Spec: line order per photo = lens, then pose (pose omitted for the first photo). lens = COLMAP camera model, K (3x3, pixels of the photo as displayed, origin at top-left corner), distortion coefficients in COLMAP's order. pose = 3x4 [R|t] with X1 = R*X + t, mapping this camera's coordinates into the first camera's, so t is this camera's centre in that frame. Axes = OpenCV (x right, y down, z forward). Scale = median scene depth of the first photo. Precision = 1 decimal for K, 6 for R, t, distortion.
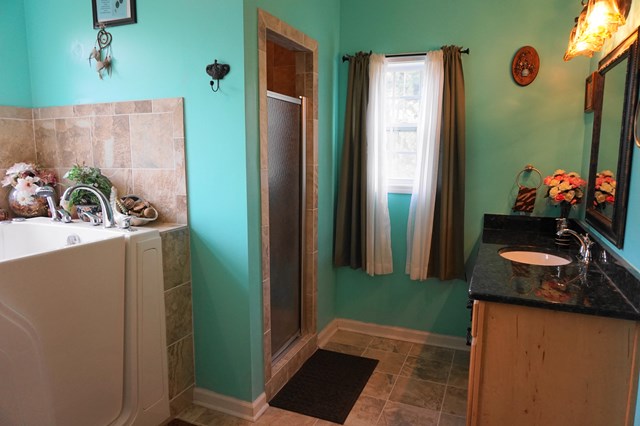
lens RADIAL K [[447.1, 0, 320.0], [0, 447.1, 213.0], [0, 0, 1]] dist [-0.004677, -0.000040]
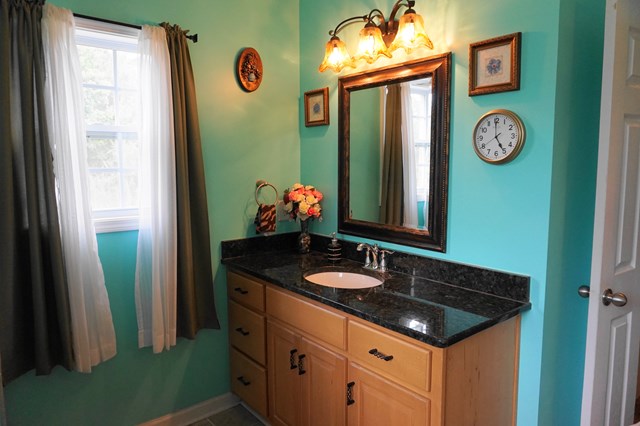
lens RADIAL K [[447.1, 0, 320.0], [0, 447.1, 213.0], [0, 0, 1]] dist [-0.004677, -0.000040]
pose [[0.475515, -0.109770, 0.872832, -0.273409], [0.129187, 0.990141, 0.054143, -0.074823], [-0.870170, 0.087012, 0.485008, 0.459717]]
